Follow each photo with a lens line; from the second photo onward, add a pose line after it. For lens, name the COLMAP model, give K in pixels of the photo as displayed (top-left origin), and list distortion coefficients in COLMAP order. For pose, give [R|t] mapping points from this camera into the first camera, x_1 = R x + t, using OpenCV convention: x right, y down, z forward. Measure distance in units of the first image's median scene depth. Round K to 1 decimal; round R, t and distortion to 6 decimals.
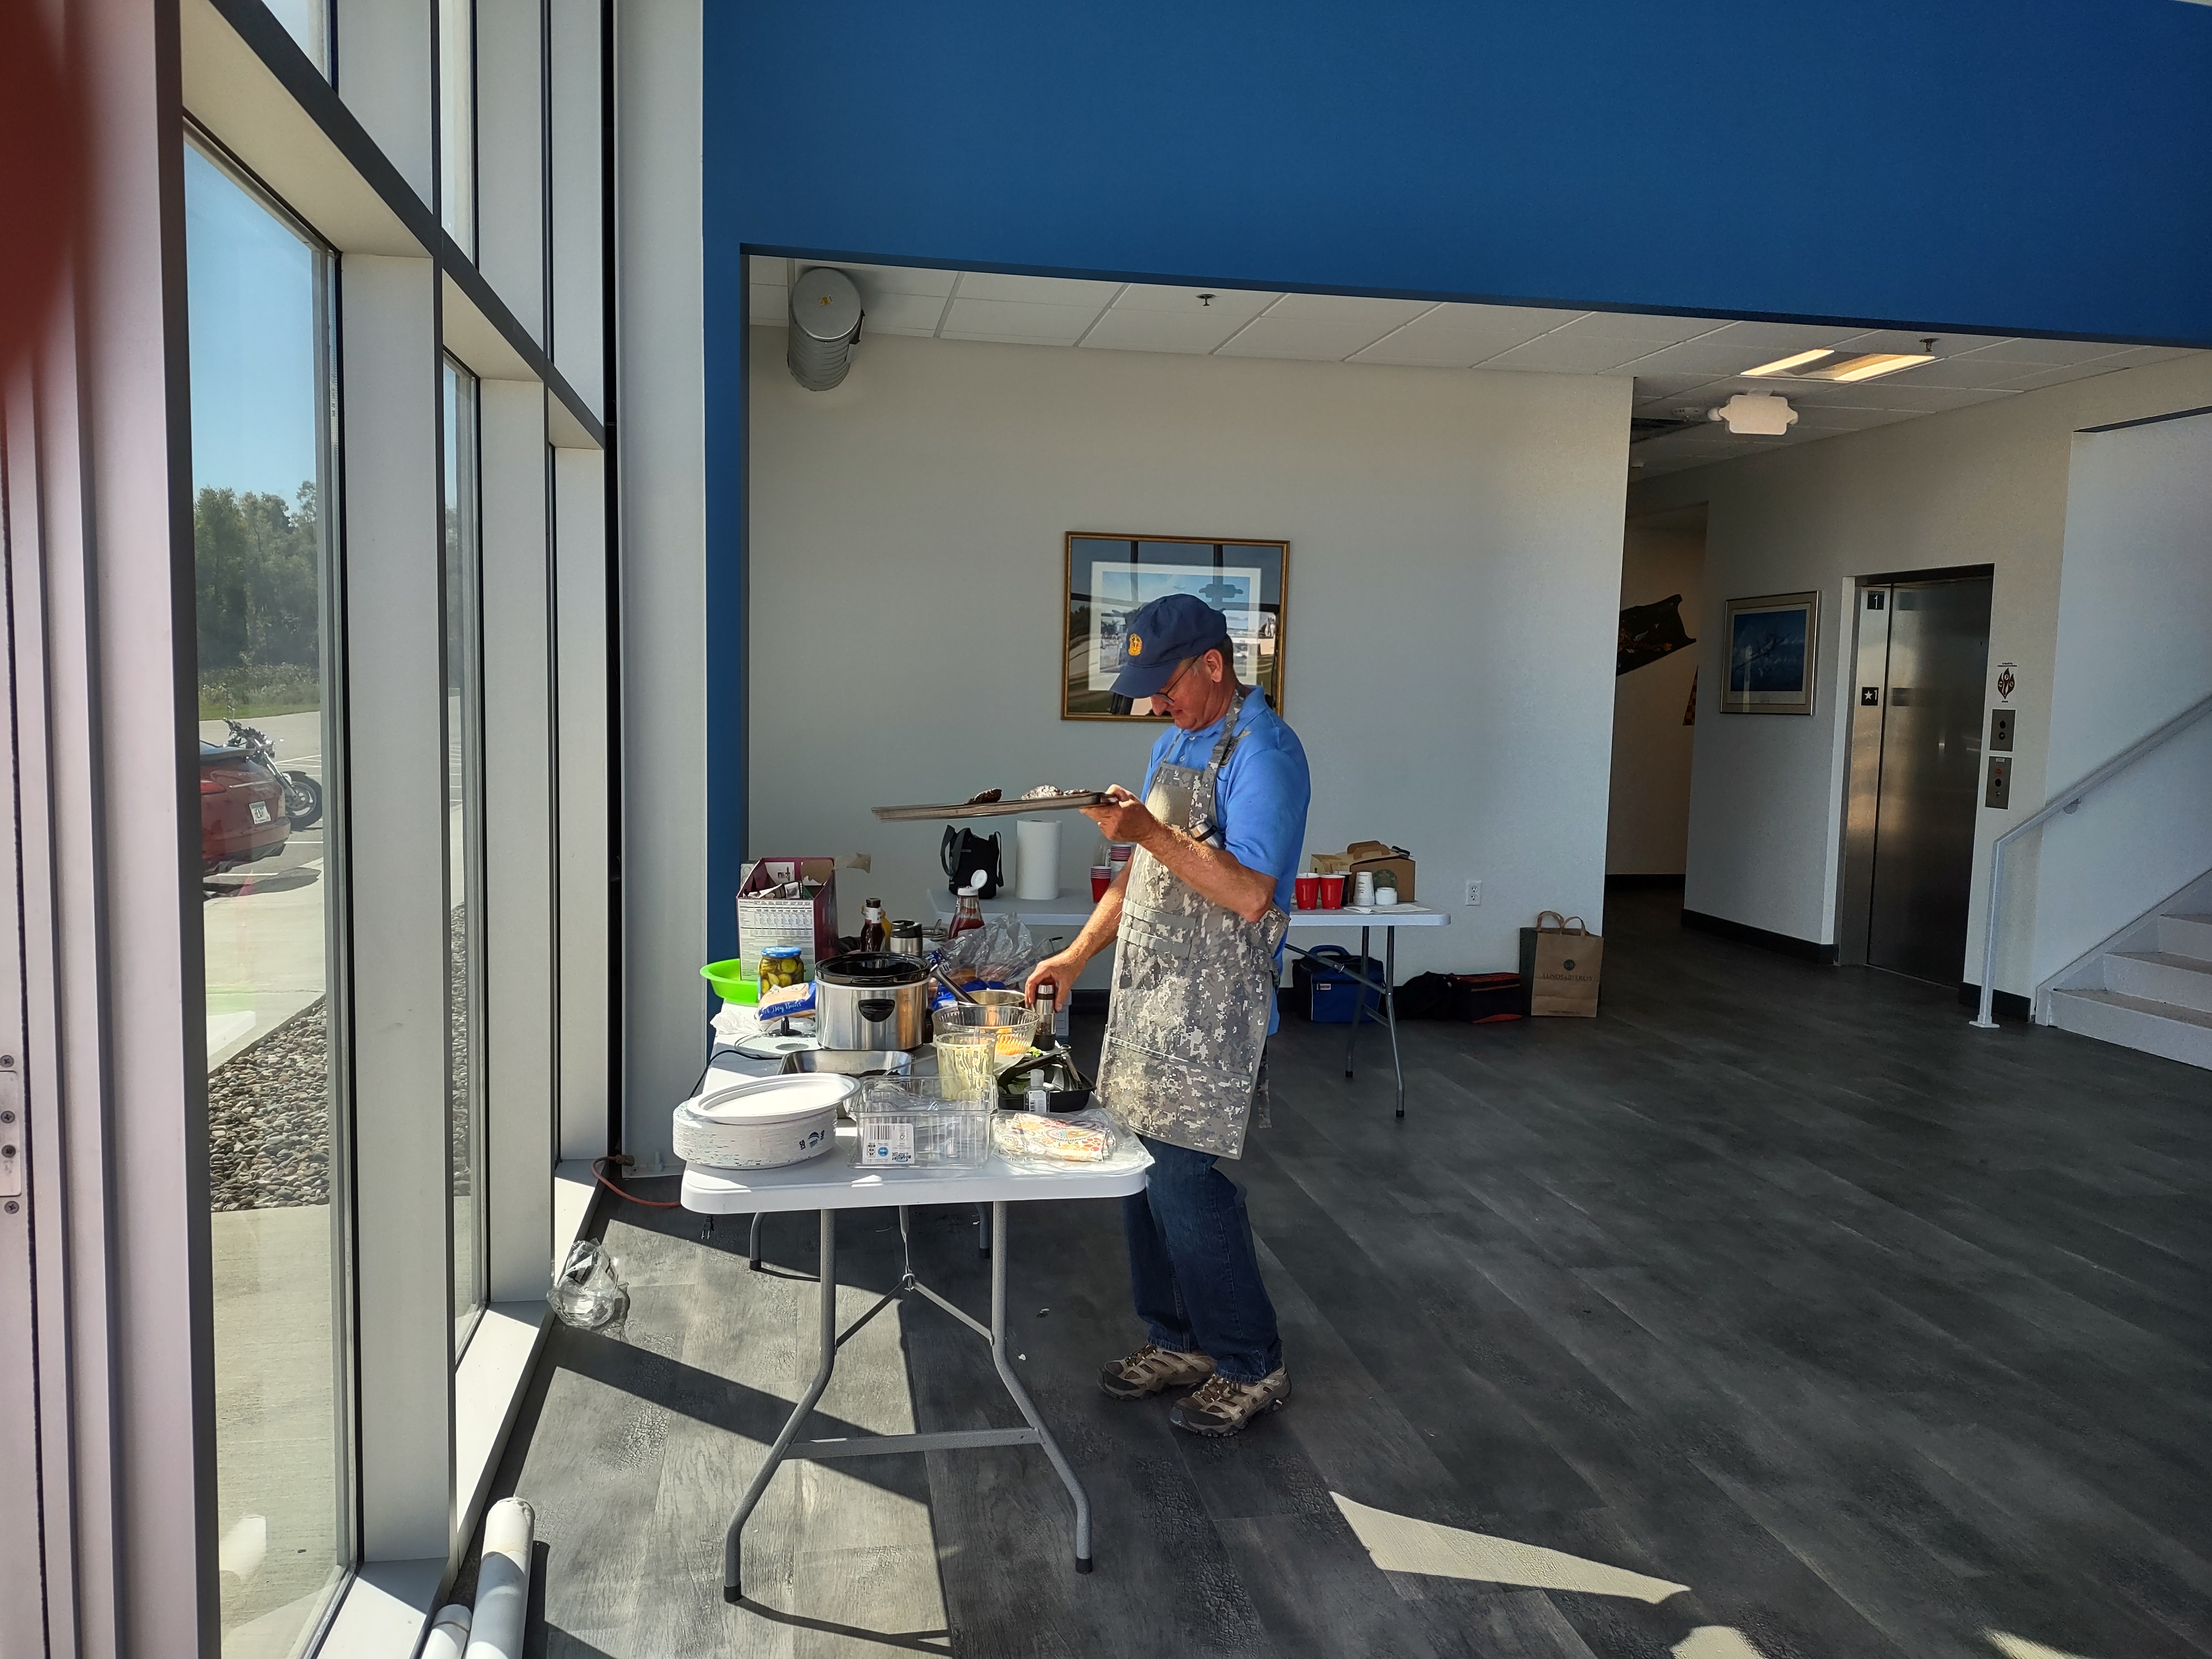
lens RADIAL K [[1621.8, 0, 1106.0], [0, 1621.8, 829.5], [0, 0, 1]] dist [0.163287, -0.263272]
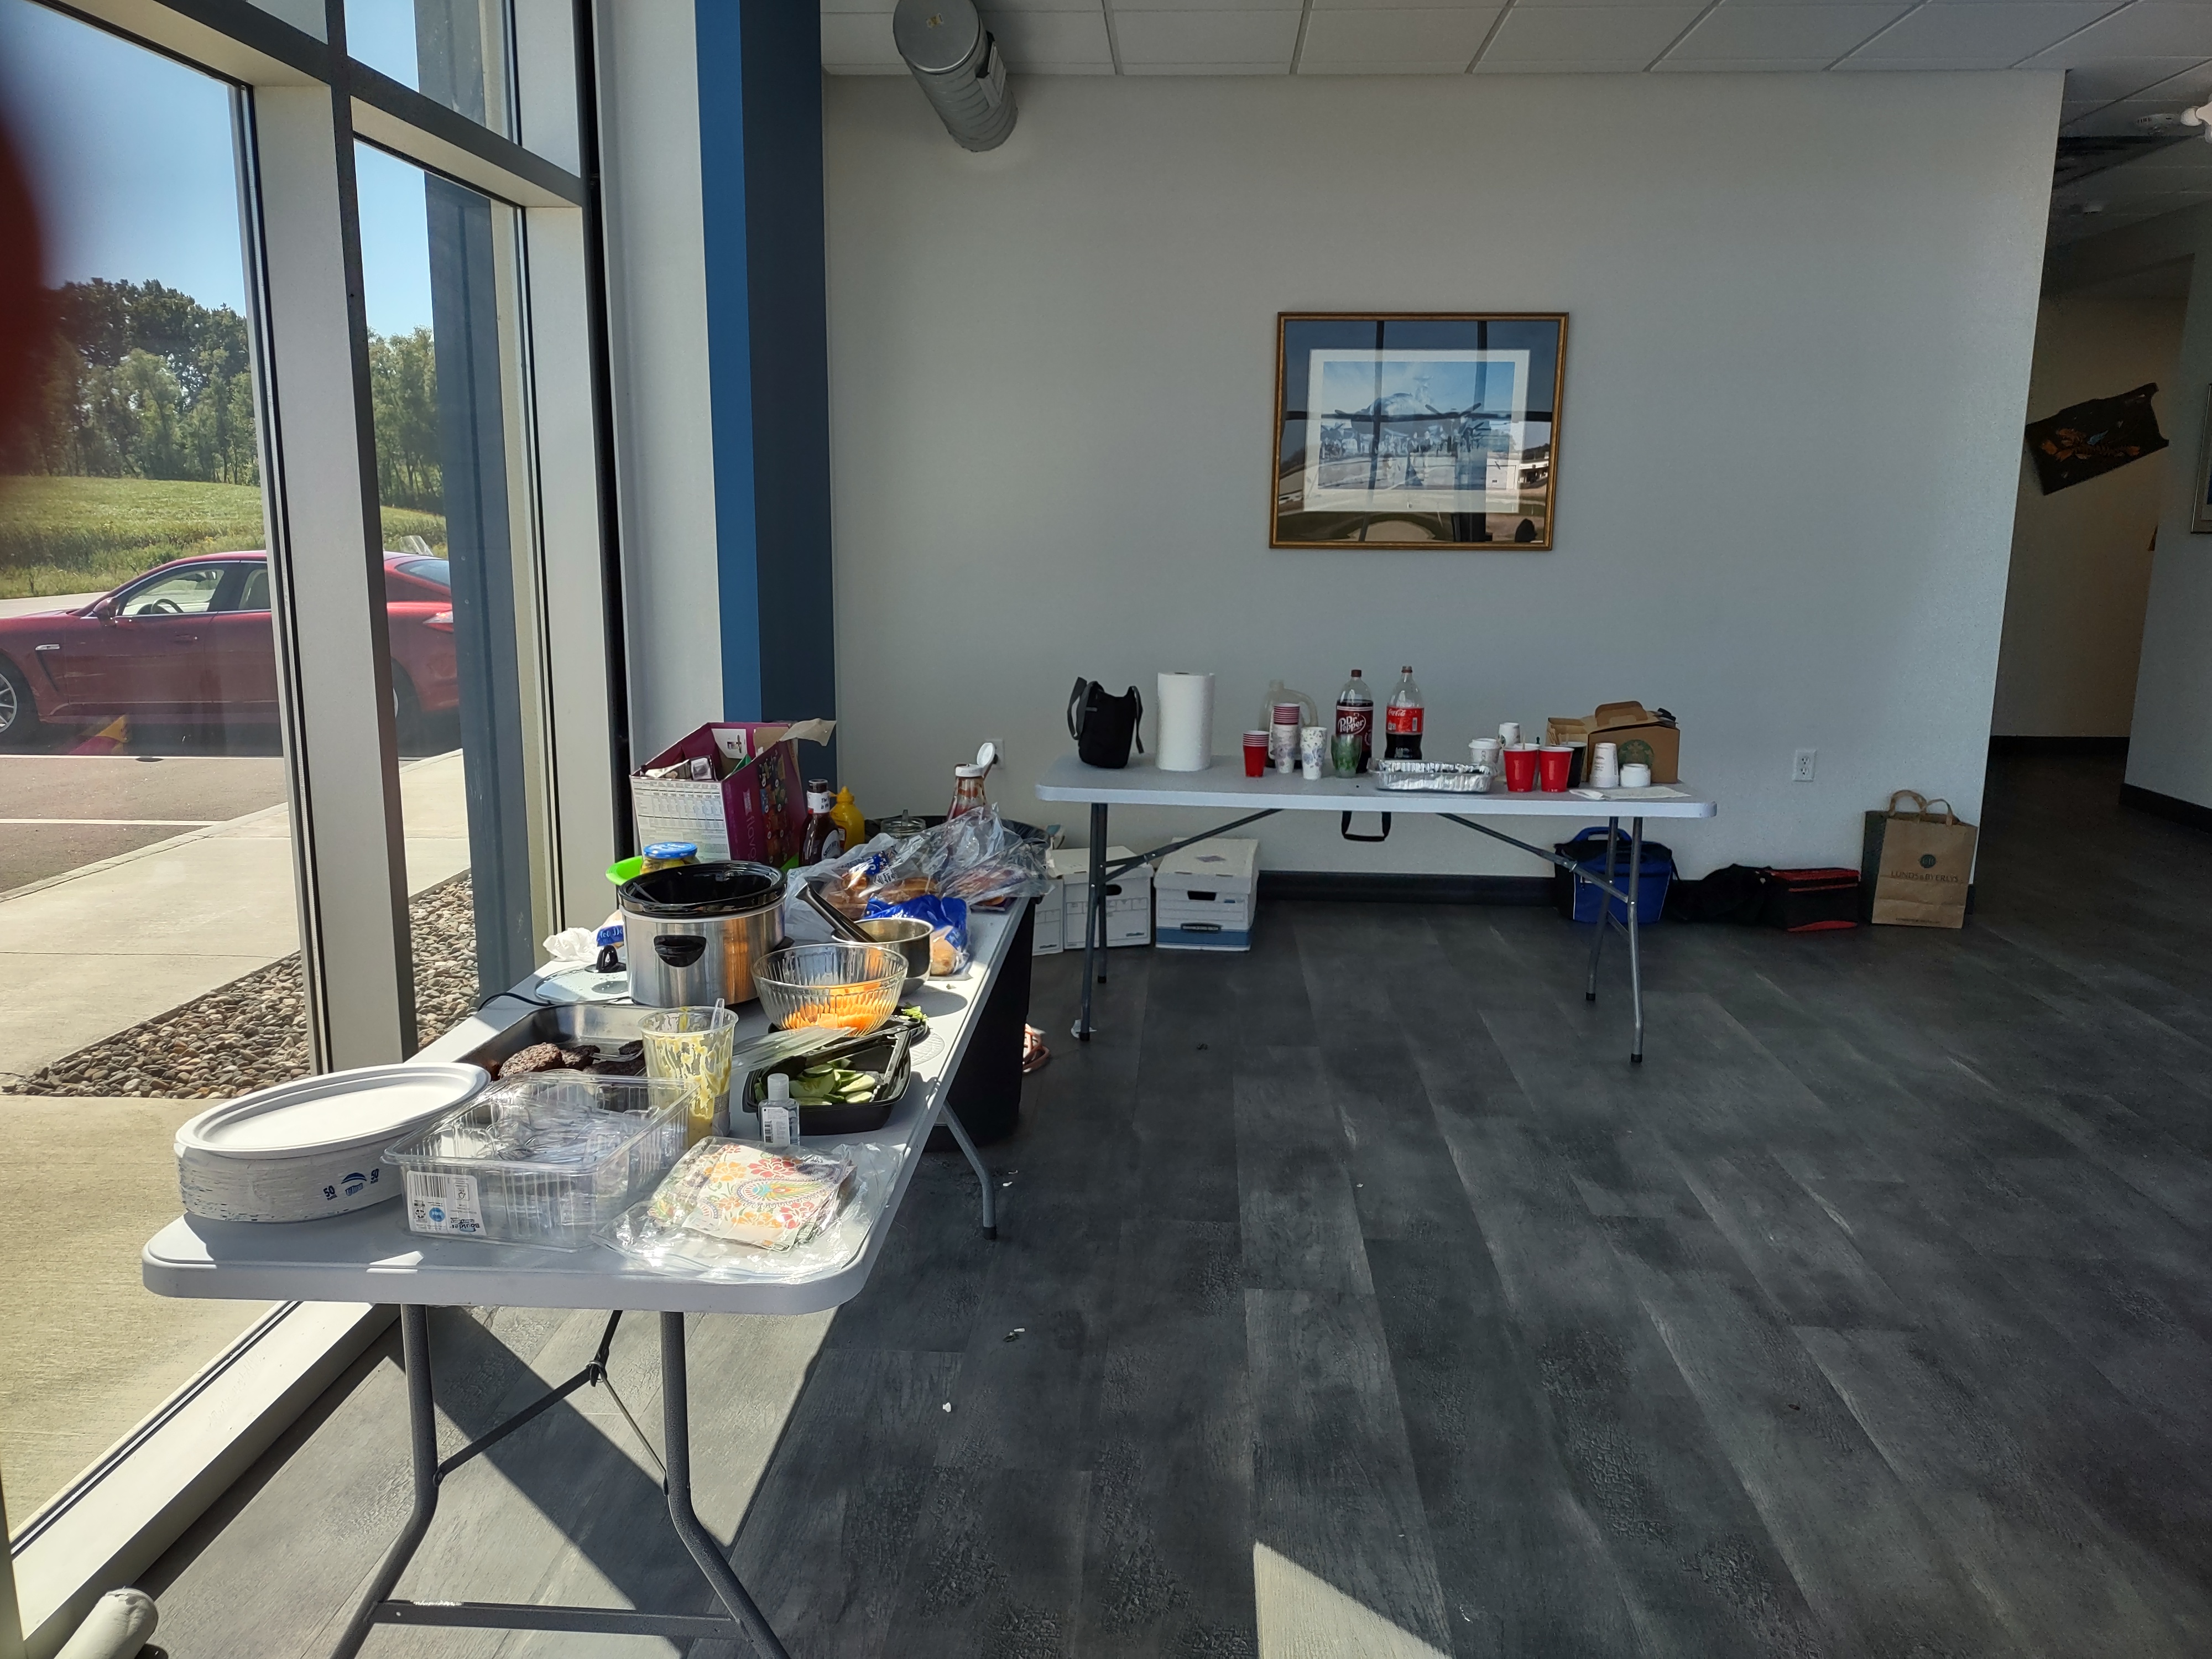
lens RADIAL K [[1633.1, 0, 1106.0], [0, 1633.1, 829.5], [0, 0, 1]] dist [0.046302, -0.044578]
pose [[0.971007, 0.030306, -0.237122, 0.131498], [-0.007189, 0.995185, 0.097753, -0.007883], [0.238943, -0.093214, 0.966549, 0.230787]]
